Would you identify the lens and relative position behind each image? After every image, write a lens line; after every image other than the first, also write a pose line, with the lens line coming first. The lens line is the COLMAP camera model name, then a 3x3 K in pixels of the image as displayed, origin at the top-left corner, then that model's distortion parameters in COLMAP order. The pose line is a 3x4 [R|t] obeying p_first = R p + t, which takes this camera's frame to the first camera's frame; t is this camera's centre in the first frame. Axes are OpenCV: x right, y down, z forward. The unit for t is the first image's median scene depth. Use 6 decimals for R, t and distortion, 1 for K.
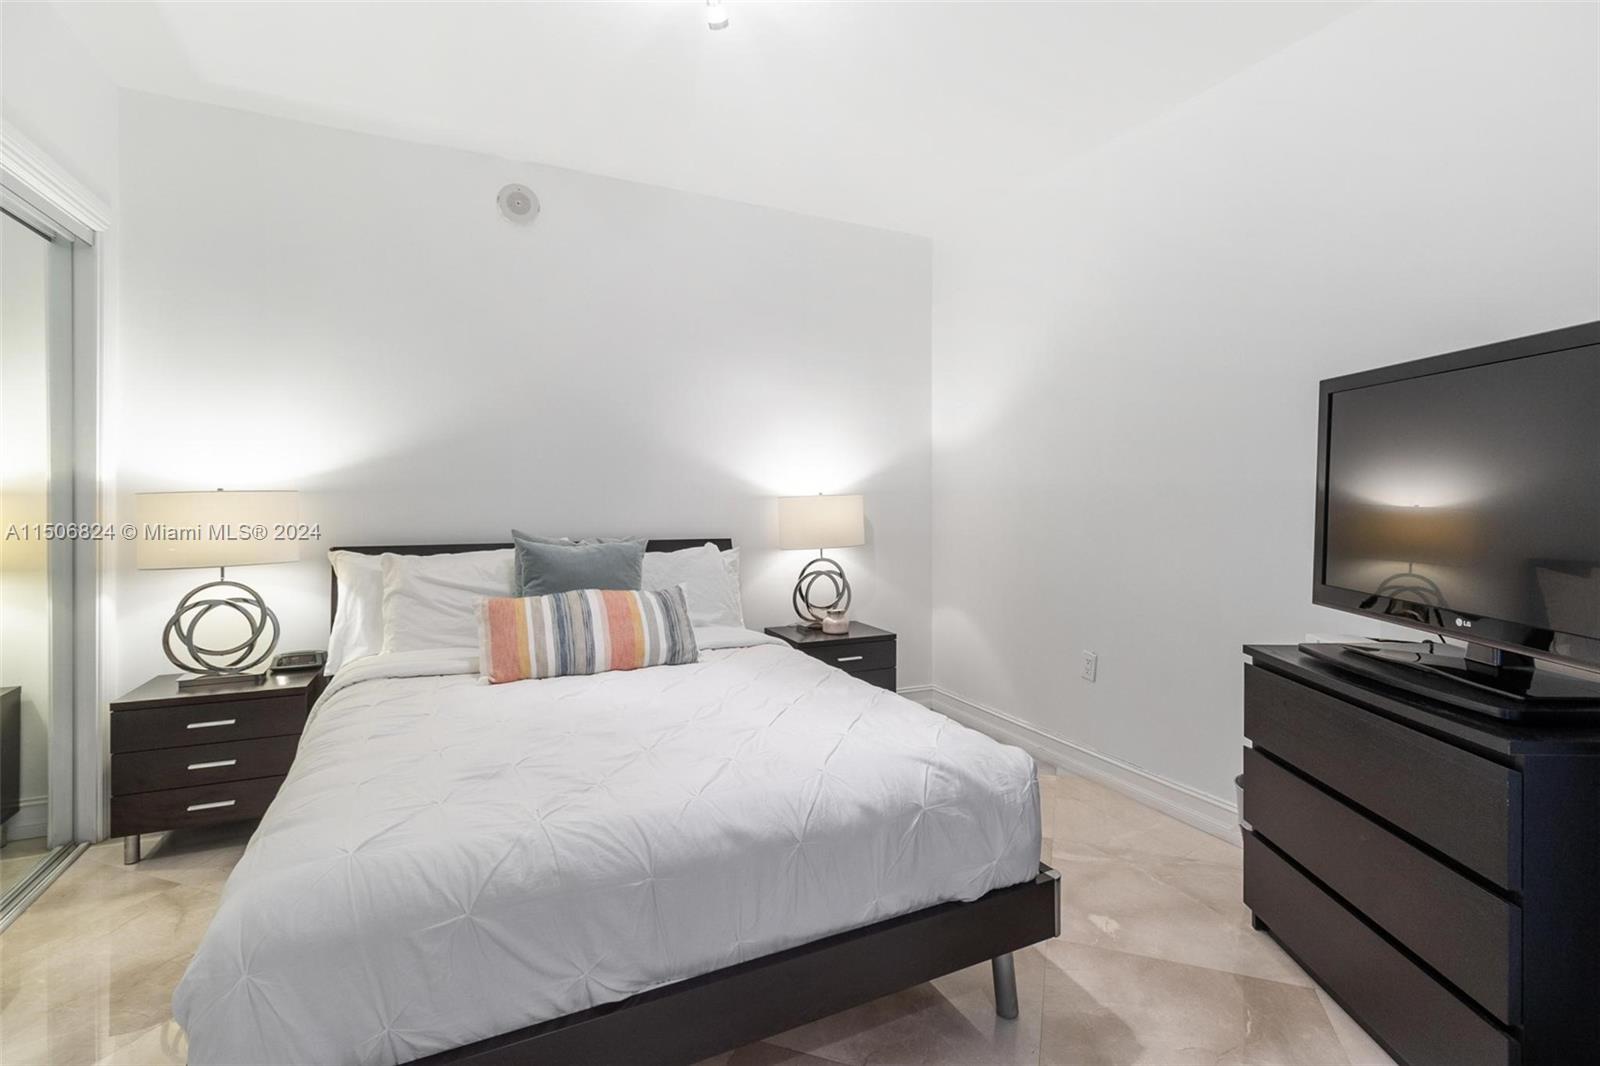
lens RADIAL K [[751.5, 0, 805.5], [0, 751.5, 503.4], [0, 0, 1]] dist [0.002511, 0.000437]
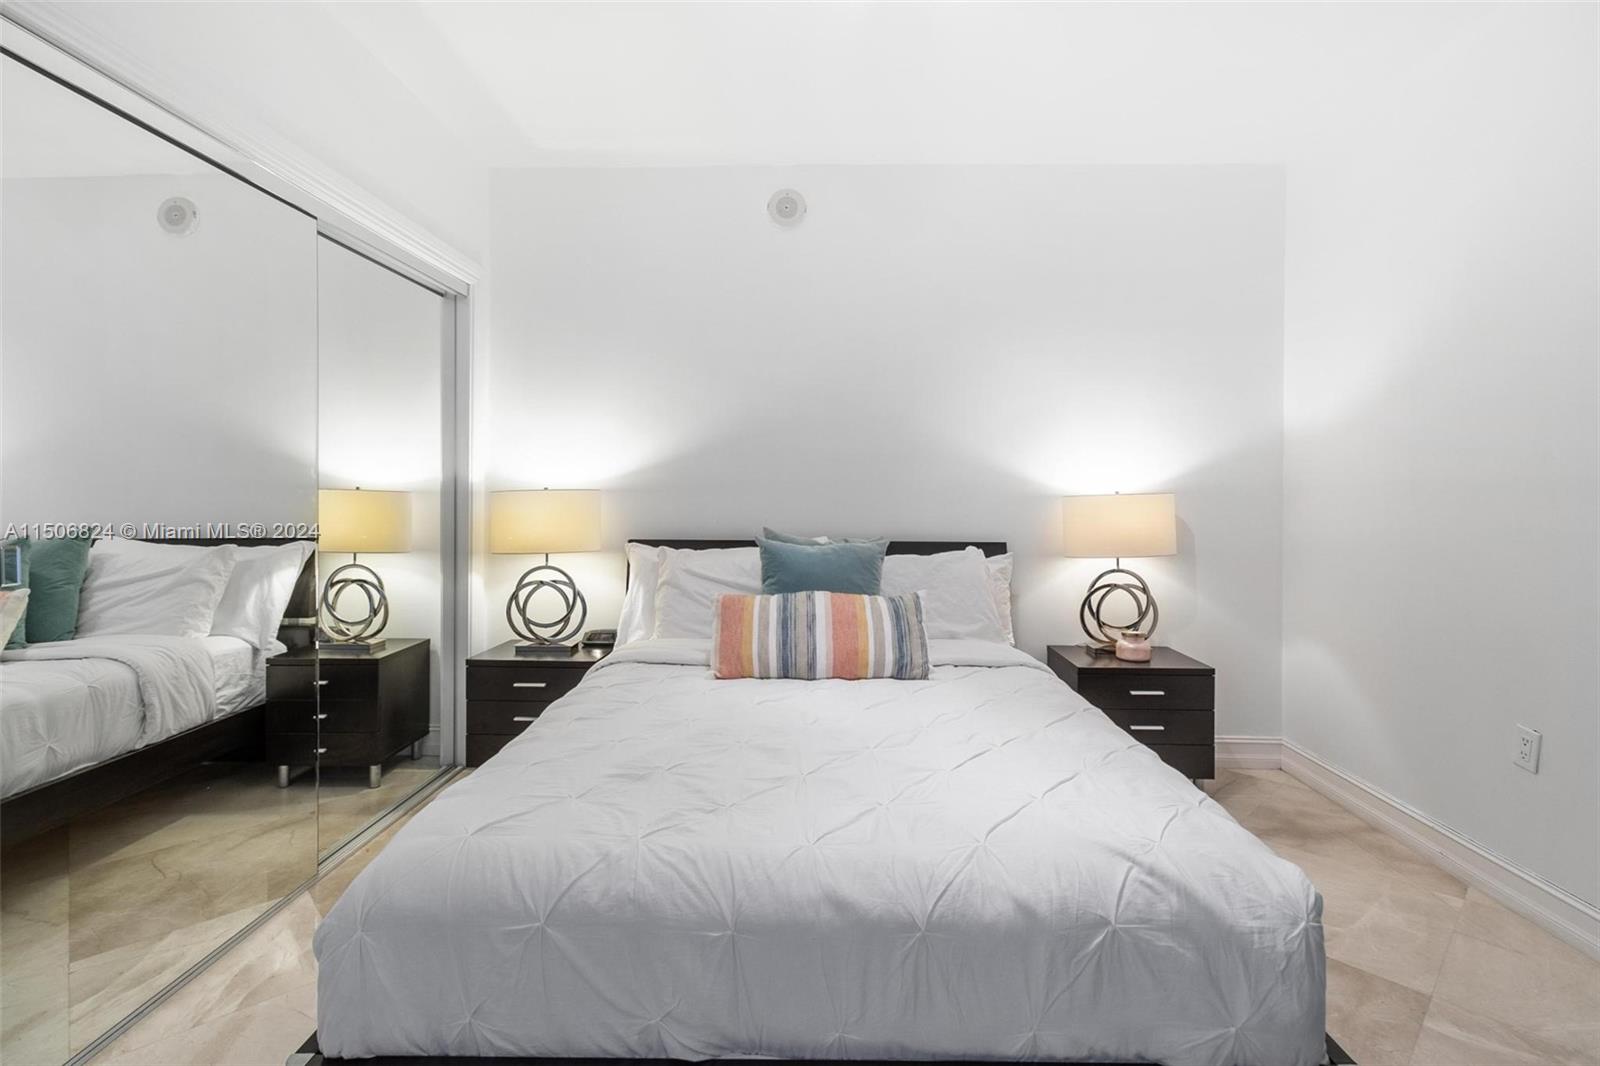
lens RADIAL K [[751.5, 0, 805.5], [0, 751.5, 503.4], [0, 0, 1]] dist [0.002511, 0.000437]
pose [[0.890680, 0.006965, -0.454577, 0.133054], [-0.006554, 0.999975, 0.002481, -0.000161], [0.454583, 0.000770, 0.890704, 0.132761]]
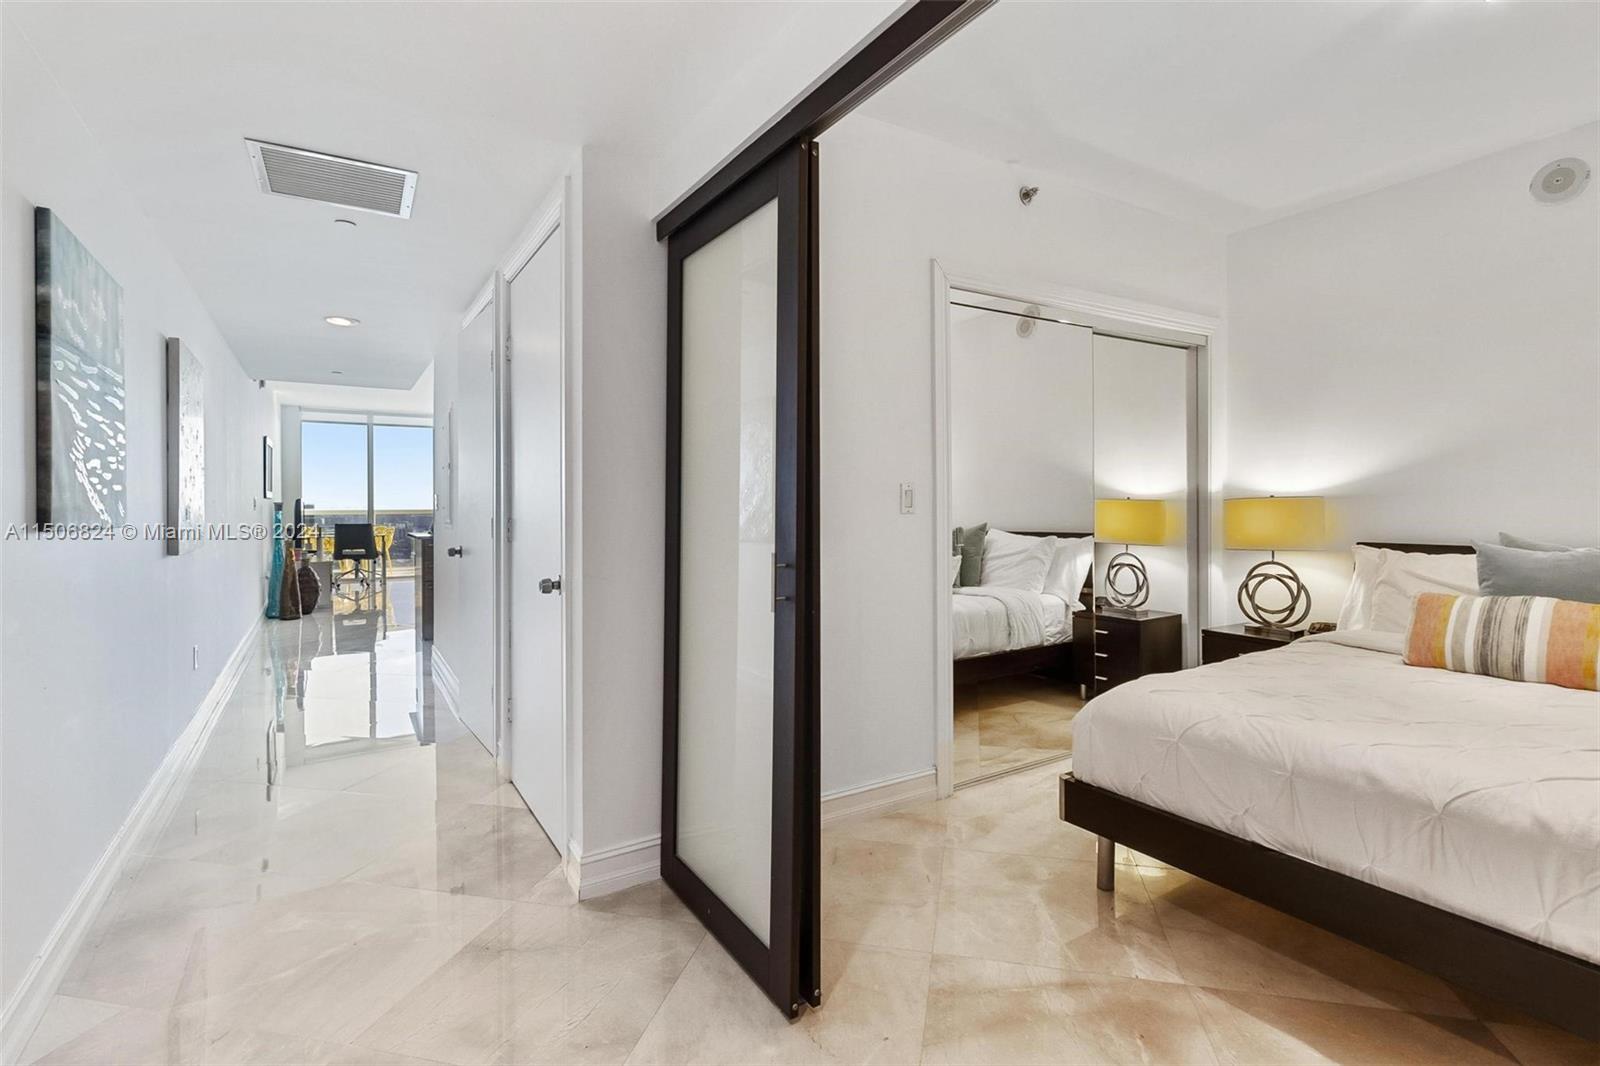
lens RADIAL K [[751.5, 0, 805.5], [0, 751.5, 503.4], [0, 0, 1]] dist [0.002511, 0.000437]
pose [[0.108082, -0.003663, -0.994135, 0.551204], [0.001333, 0.999993, -0.003540, -0.000818], [0.994141, -0.000943, 0.108086, -0.023276]]
